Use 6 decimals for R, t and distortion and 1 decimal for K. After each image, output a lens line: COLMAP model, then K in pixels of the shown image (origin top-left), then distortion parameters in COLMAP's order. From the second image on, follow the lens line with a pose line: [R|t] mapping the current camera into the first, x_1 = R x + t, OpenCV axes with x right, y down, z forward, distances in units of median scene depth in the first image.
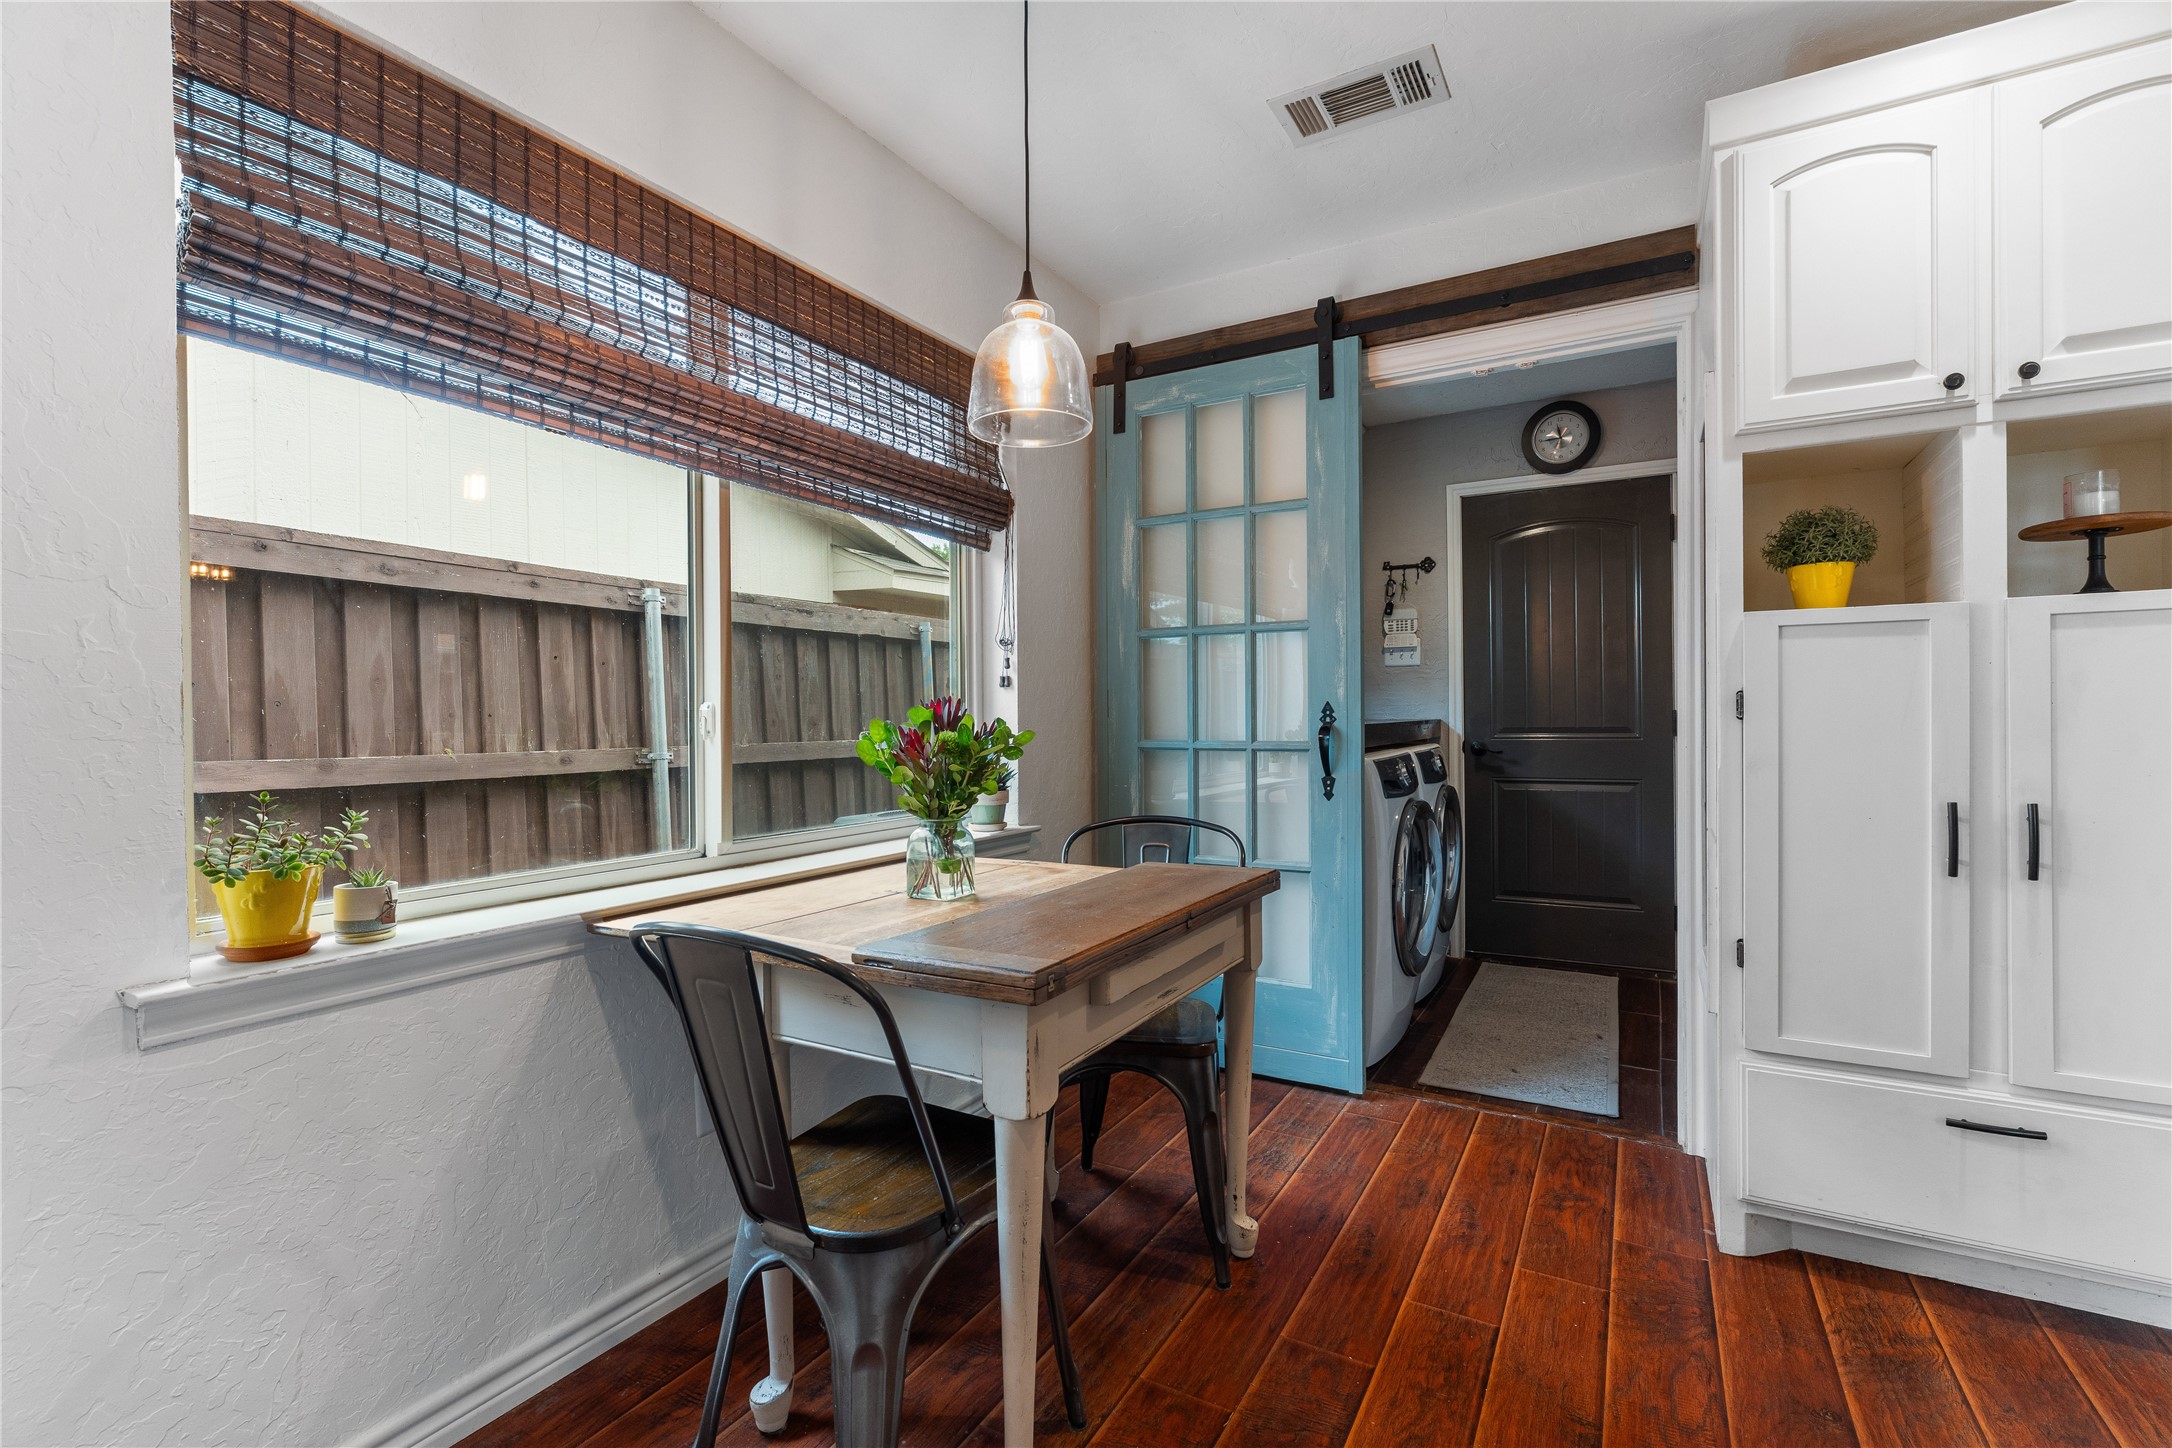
lens RADIAL K [[961.8, 0, 1087.2], [0, 961.8, 725.5], [0, 0, 1]] dist [-0.005333, 0.000594]
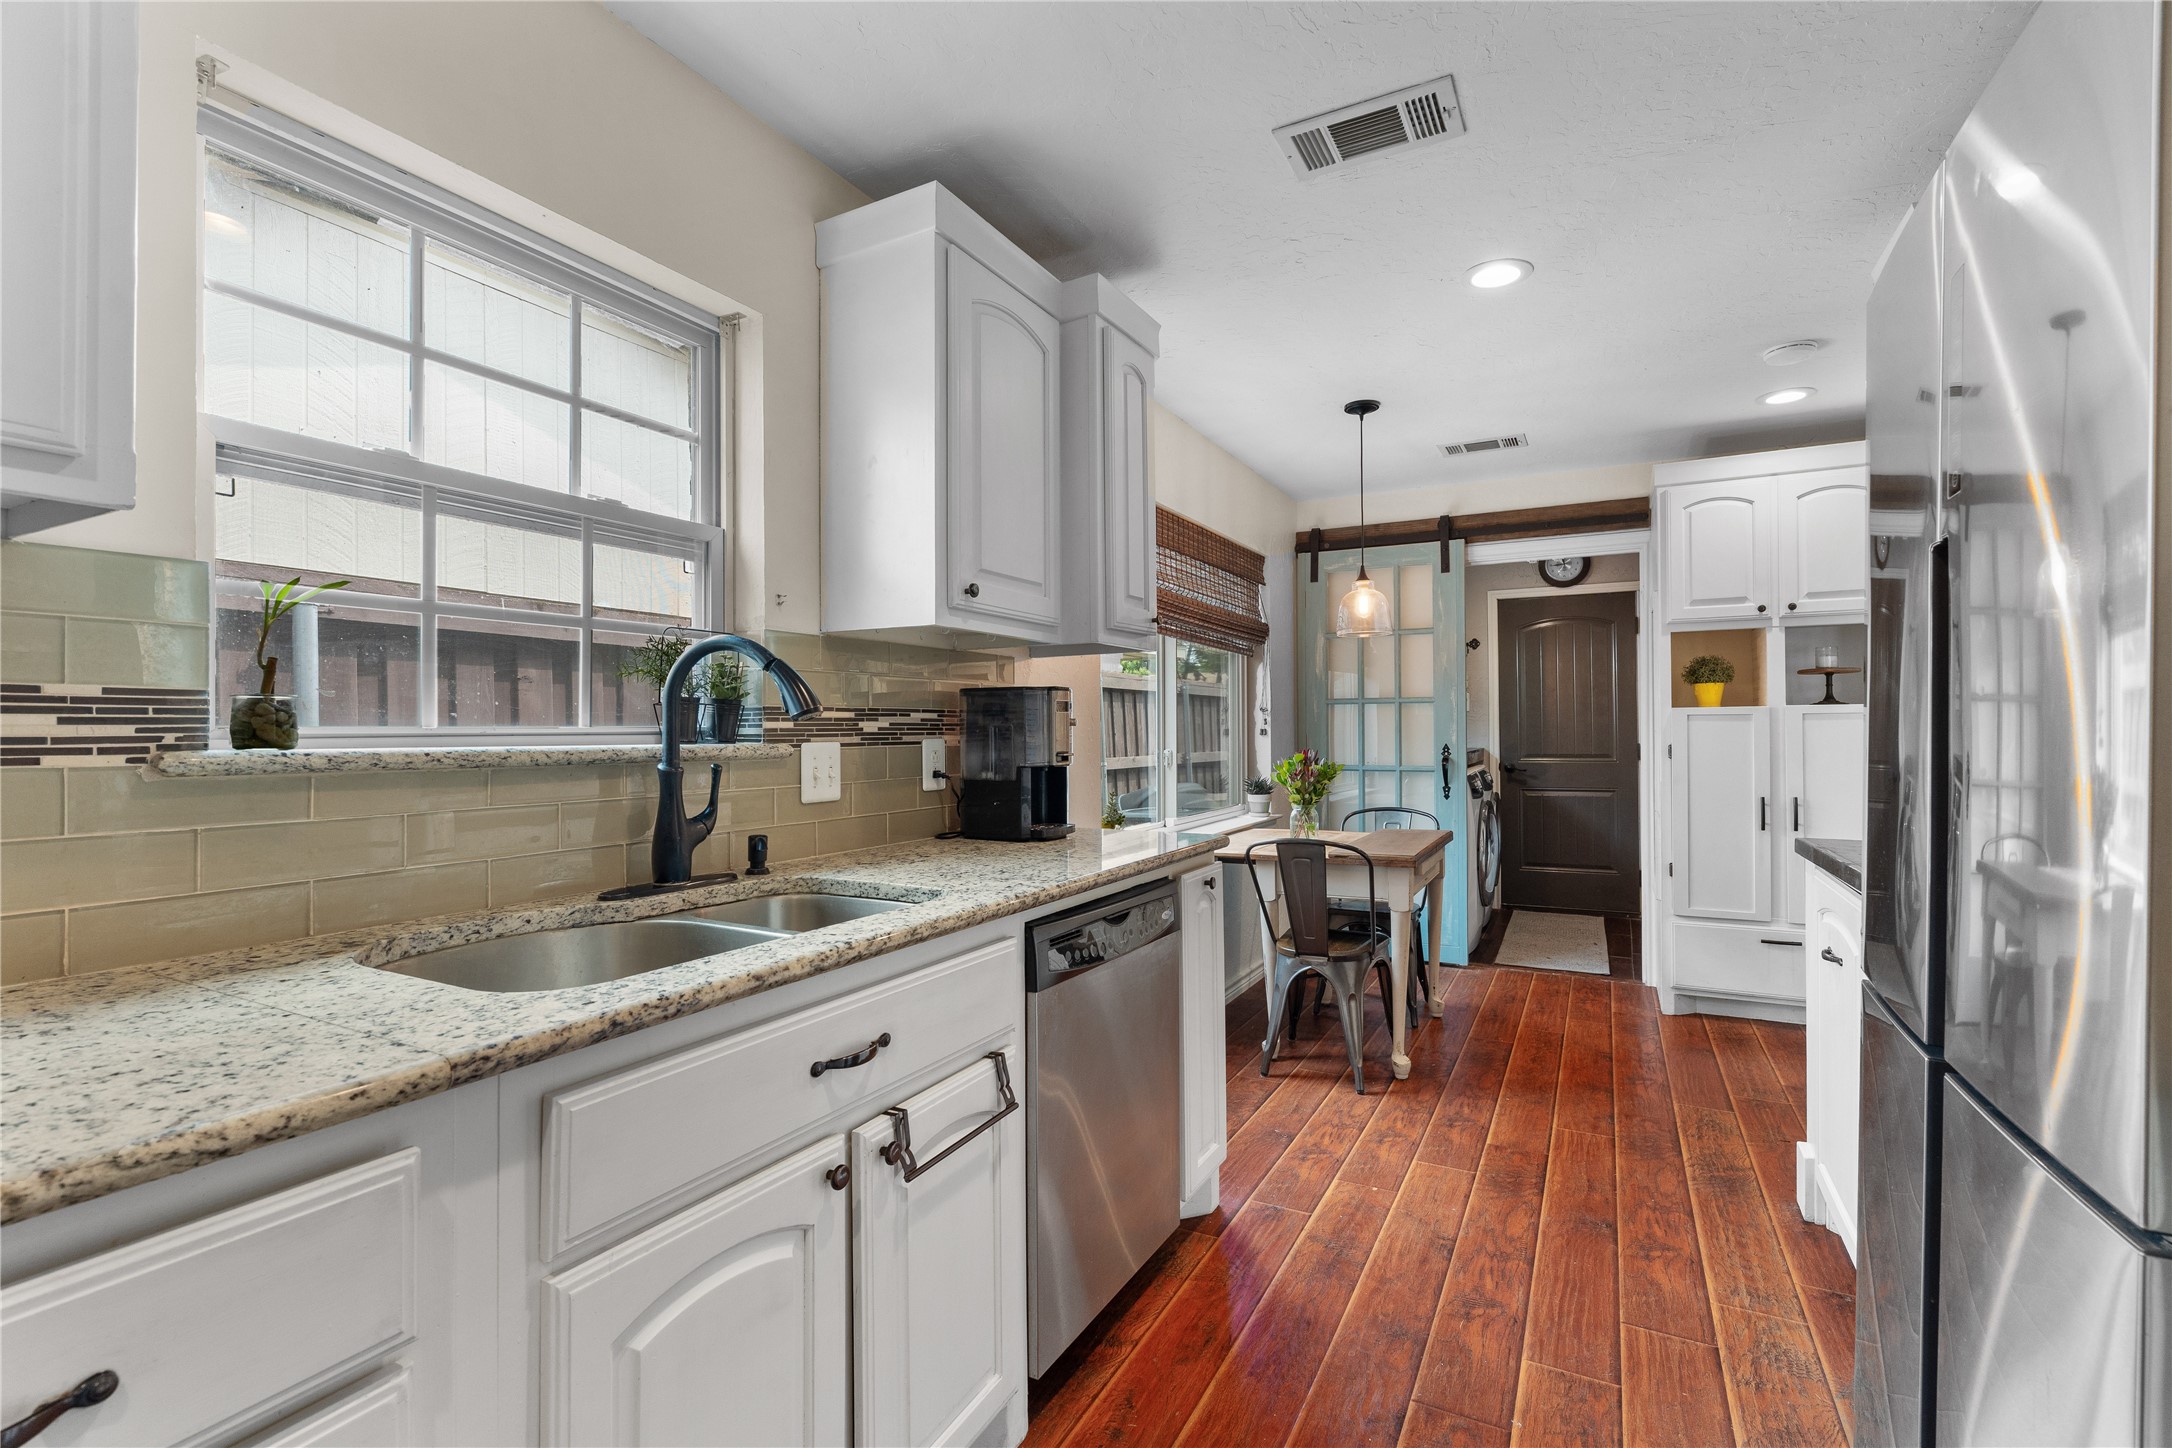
lens RADIAL K [[964.8, 0, 1086.0], [0, 964.8, 724.0], [0, 0, 1]] dist [-0.007639, 0.000463]
pose [[0.999569, 0.001741, 0.029303, -0.510062], [-0.001364, 0.999916, -0.012865, -0.041018], [-0.029323, 0.012819, 0.999488, -0.825849]]
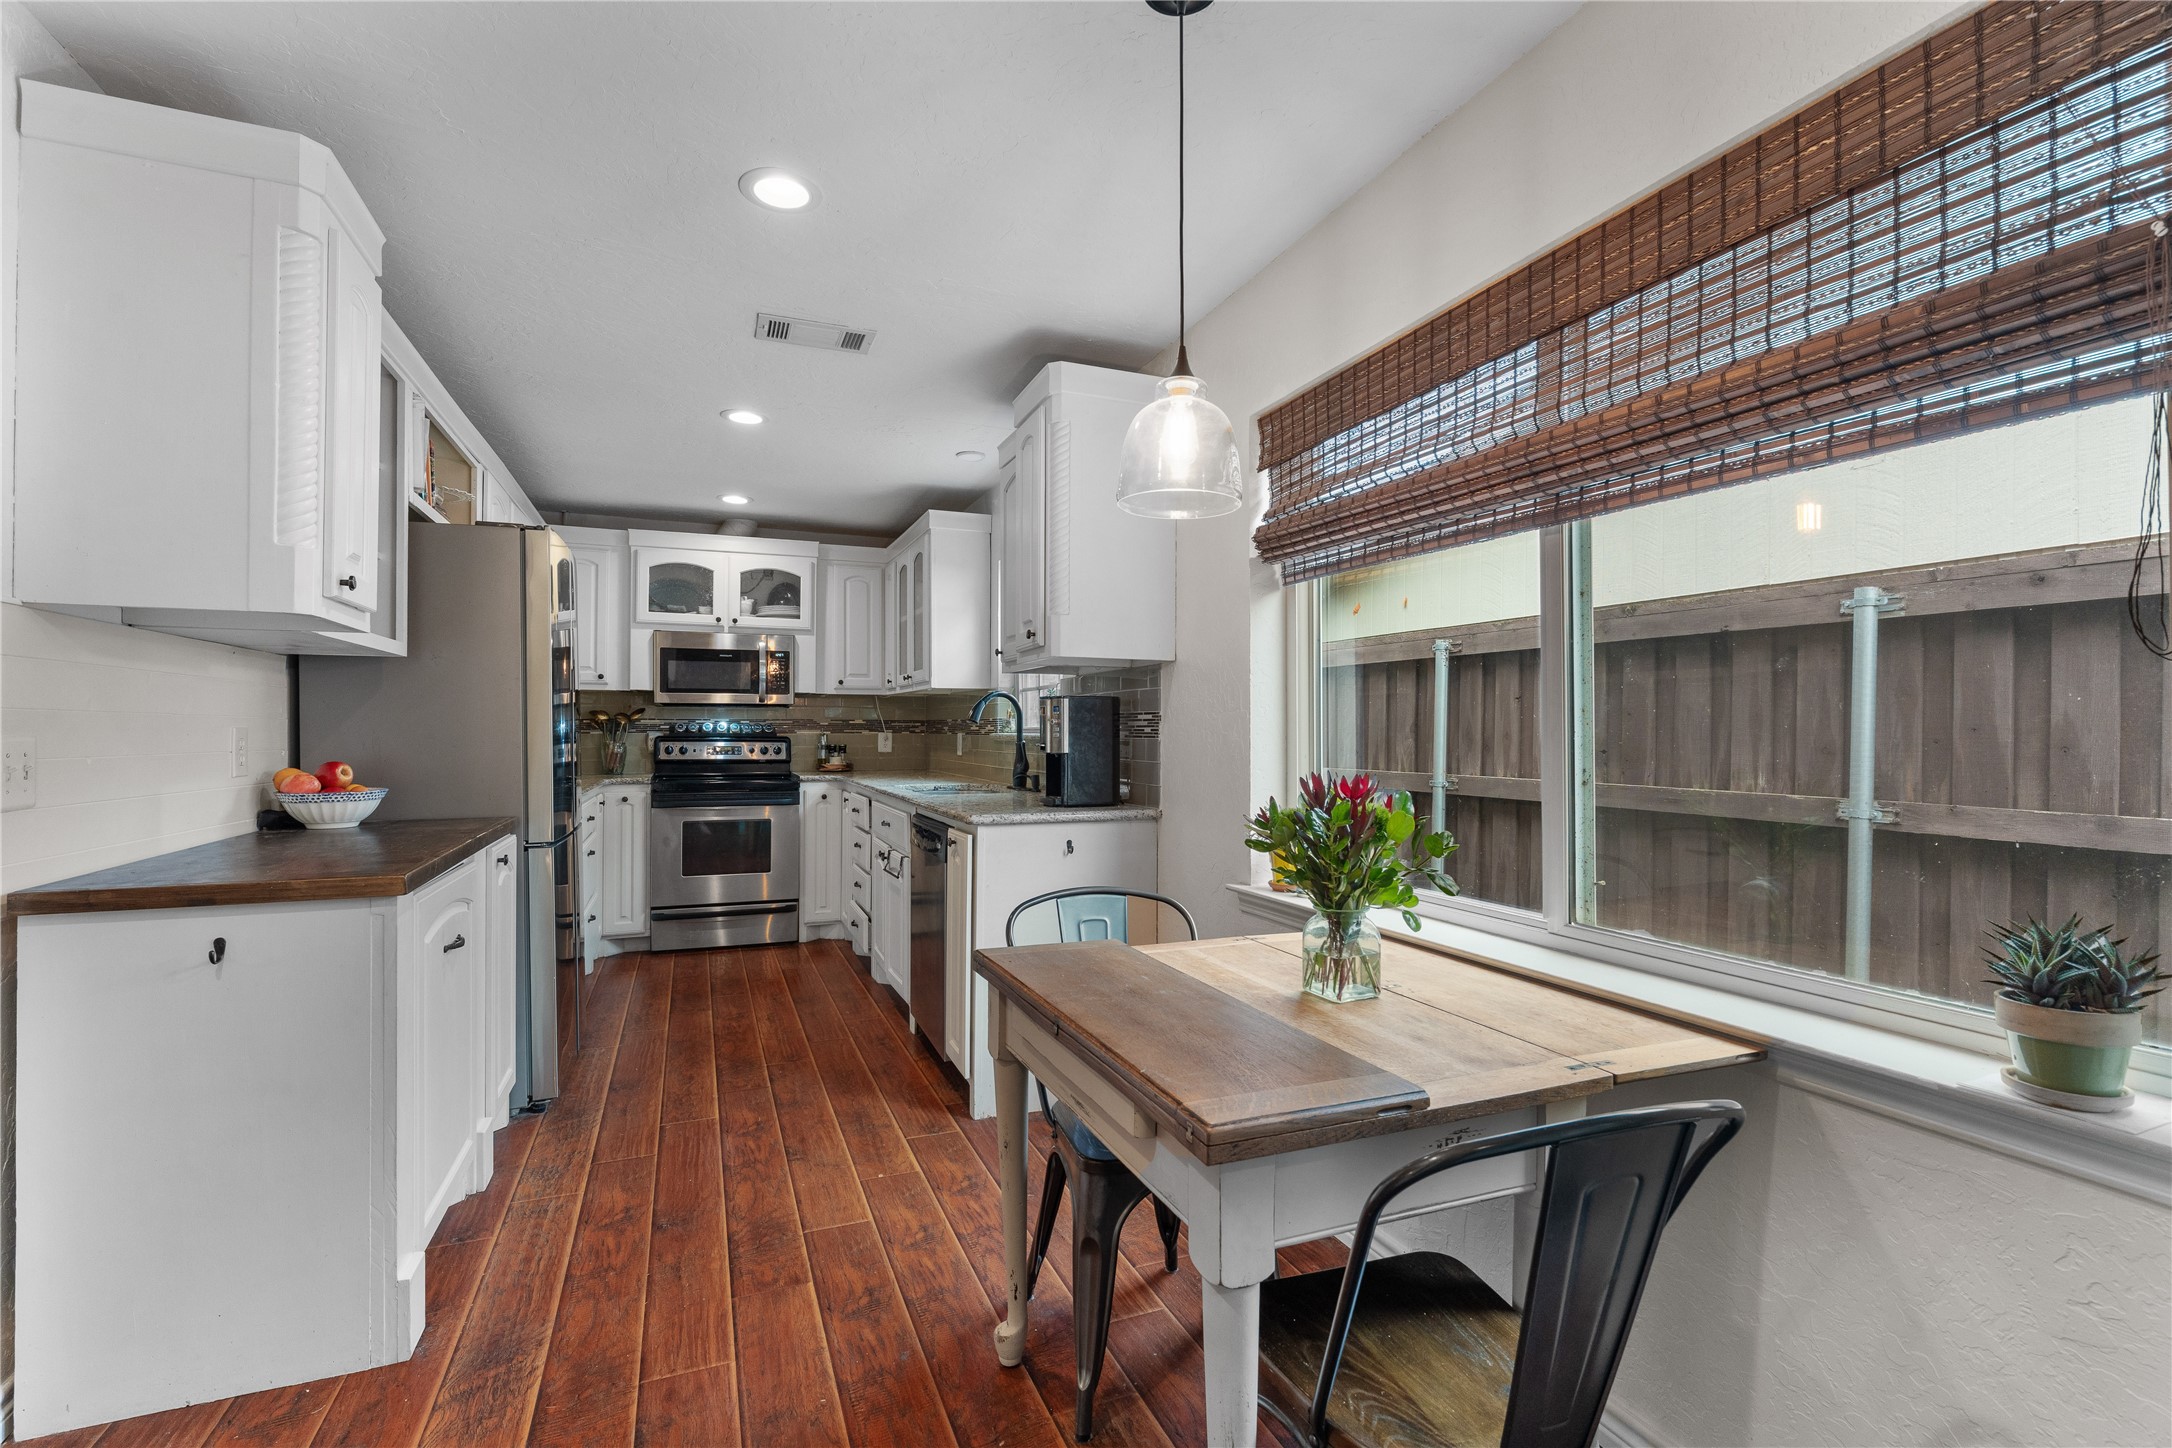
lens RADIAL K [[975.1, 0, 1087.4], [0, 975.1, 728.2], [0, 0, 1]] dist [-0.004377, 0.004168]
pose [[-0.614350, 0.003235, -0.789027, 0.505377], [-0.002882, 0.999976, 0.006344, -0.054549], [0.789029, 0.006172, -0.614326, 0.985654]]
